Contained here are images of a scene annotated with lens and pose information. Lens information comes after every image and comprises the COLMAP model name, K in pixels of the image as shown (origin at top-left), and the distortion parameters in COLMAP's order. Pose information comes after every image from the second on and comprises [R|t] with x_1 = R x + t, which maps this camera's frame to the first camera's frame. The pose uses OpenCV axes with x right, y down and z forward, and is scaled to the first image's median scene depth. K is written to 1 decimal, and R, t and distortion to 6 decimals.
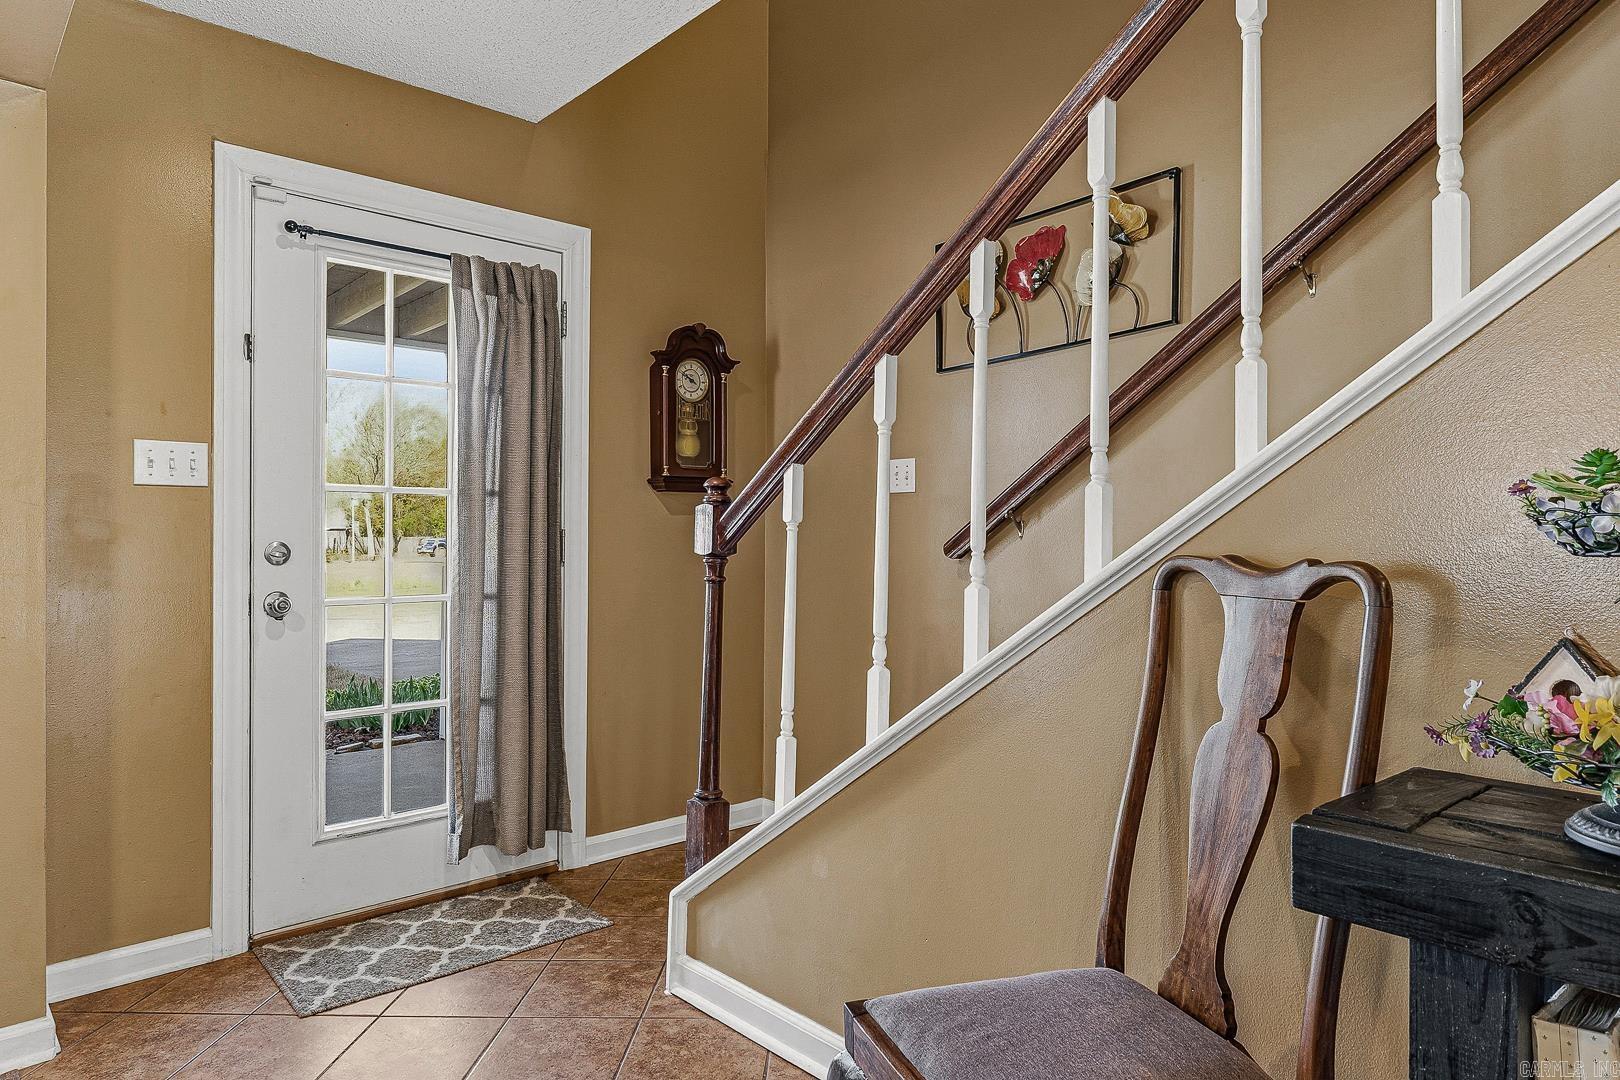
lens RADIAL K [[1028.9, 0, 809.8], [0, 1028.9, 533.8], [0, 0, 1]] dist [0.003365, -0.000879]
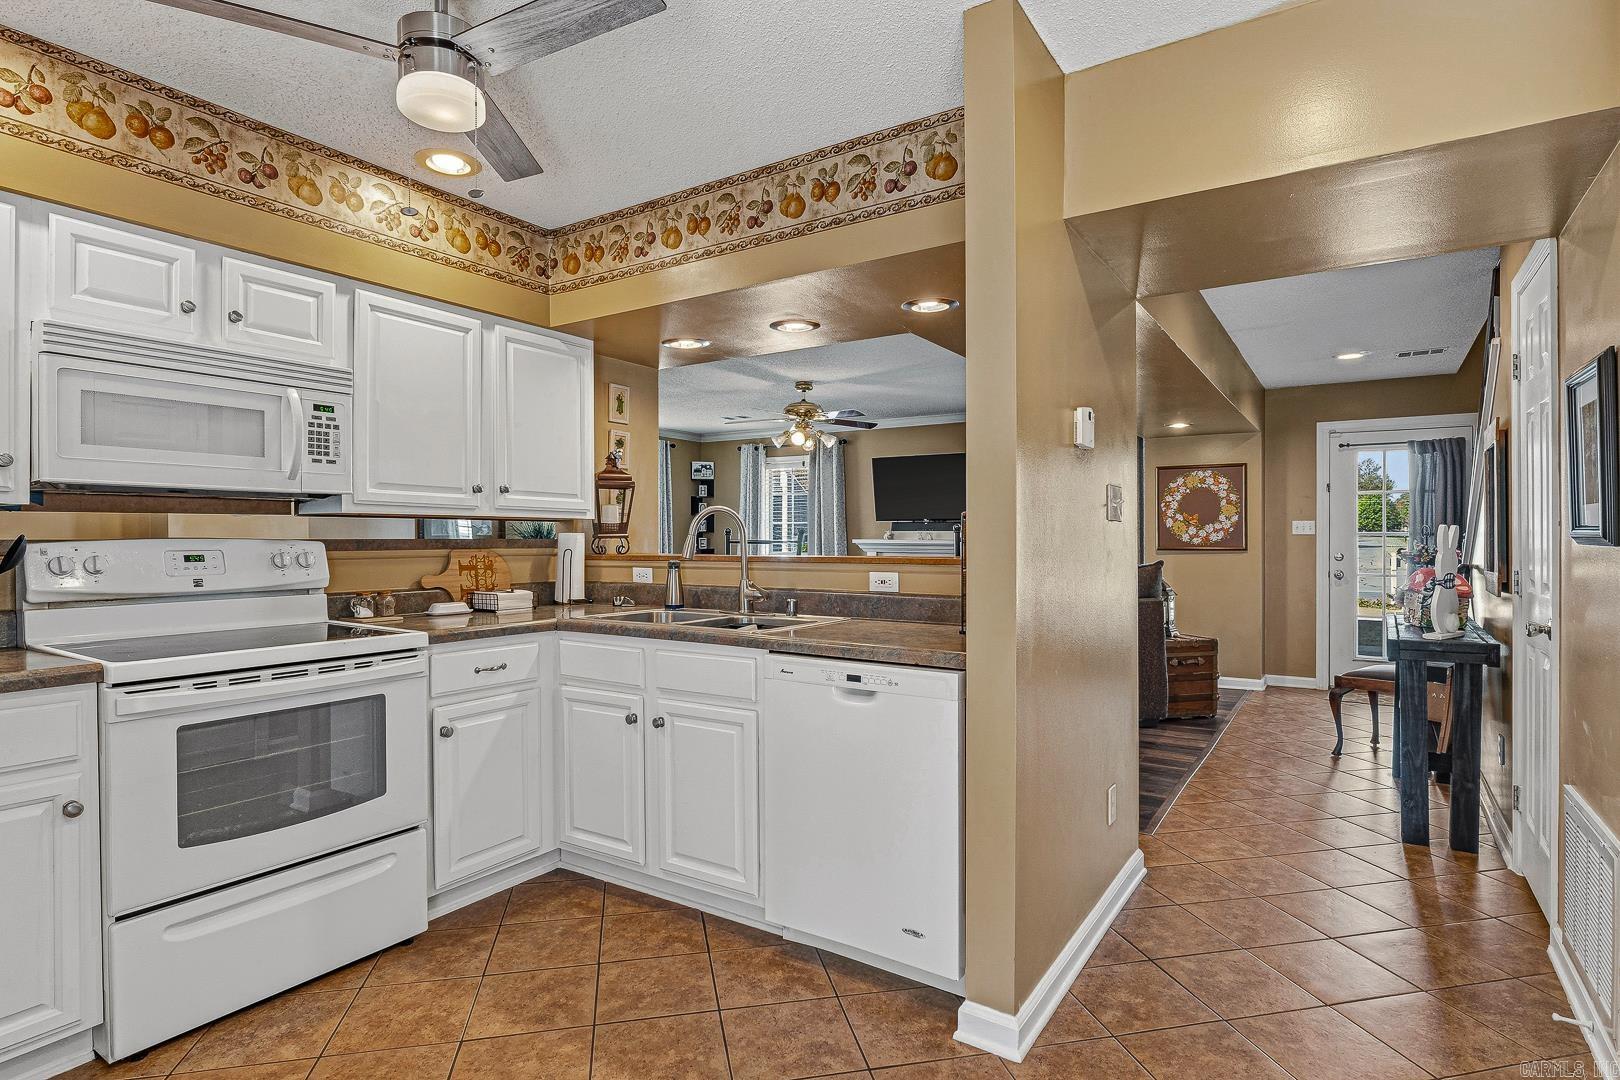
lens RADIAL K [[854.2, 0, 805.9], [0, 854.2, 538.0], [0, 0, 1]] dist [-0.009372, 0.002314]
pose [[0.243751, -0.007372, -0.969810, 1.284637], [-0.008777, 0.999913, -0.009807, 0.002259], [0.969798, 0.010903, 0.243665, -0.930317]]
